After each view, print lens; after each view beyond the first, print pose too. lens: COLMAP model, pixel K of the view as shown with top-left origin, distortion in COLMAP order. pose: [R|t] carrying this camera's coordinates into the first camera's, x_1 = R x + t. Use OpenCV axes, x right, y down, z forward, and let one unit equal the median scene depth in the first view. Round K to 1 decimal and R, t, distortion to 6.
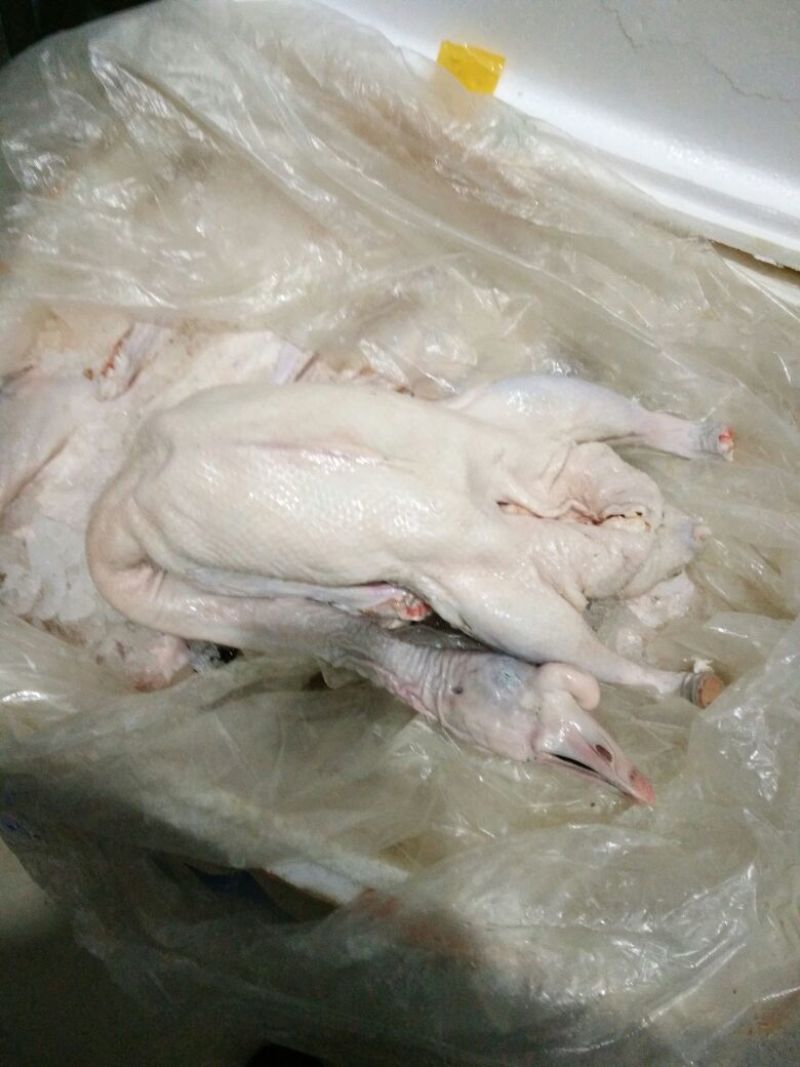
lens RADIAL K [[890.2, 0, 398.8], [0, 890.2, 533.8], [0, 0, 1]] dist [0.006243, 0.003677]
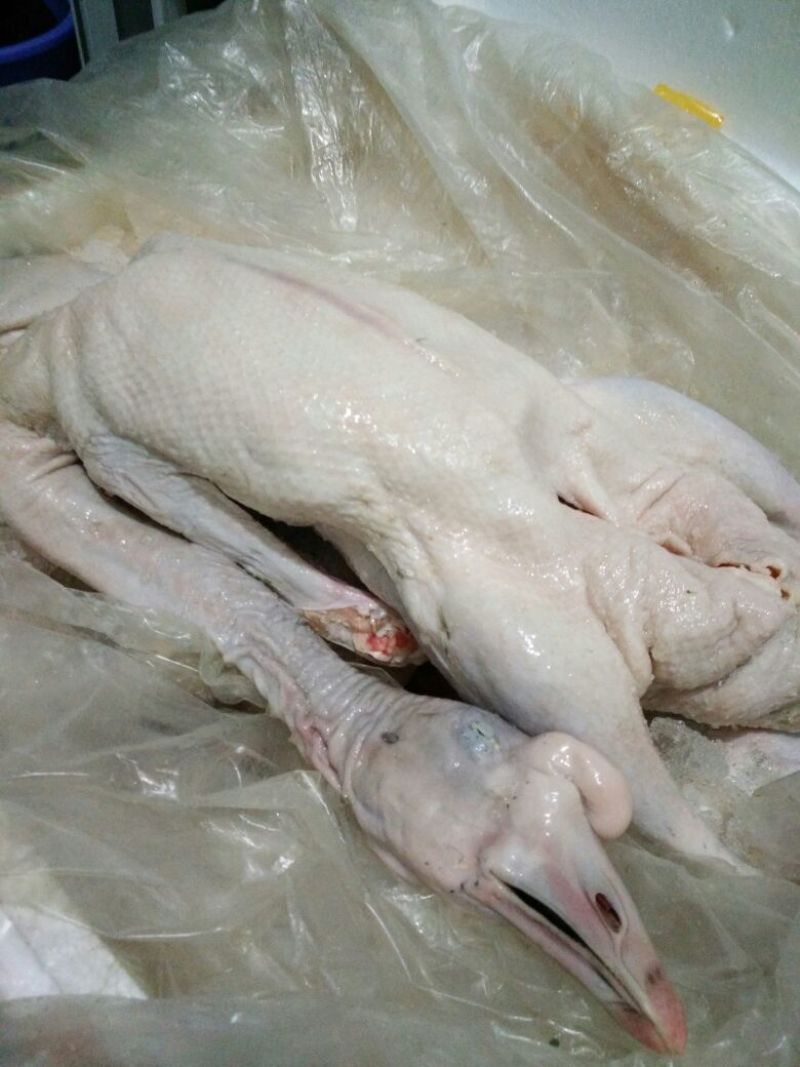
lens RADIAL K [[890.2, 0, 401.9], [0, 890.2, 533.6], [0, 0, 1]] dist [0.006243, 0.003677]
pose [[0.927201, 0.327309, -0.182120, 0.137334], [-0.373001, 0.851223, -0.369173, 0.278512], [0.034191, 0.410228, 0.911342, 0.430337]]
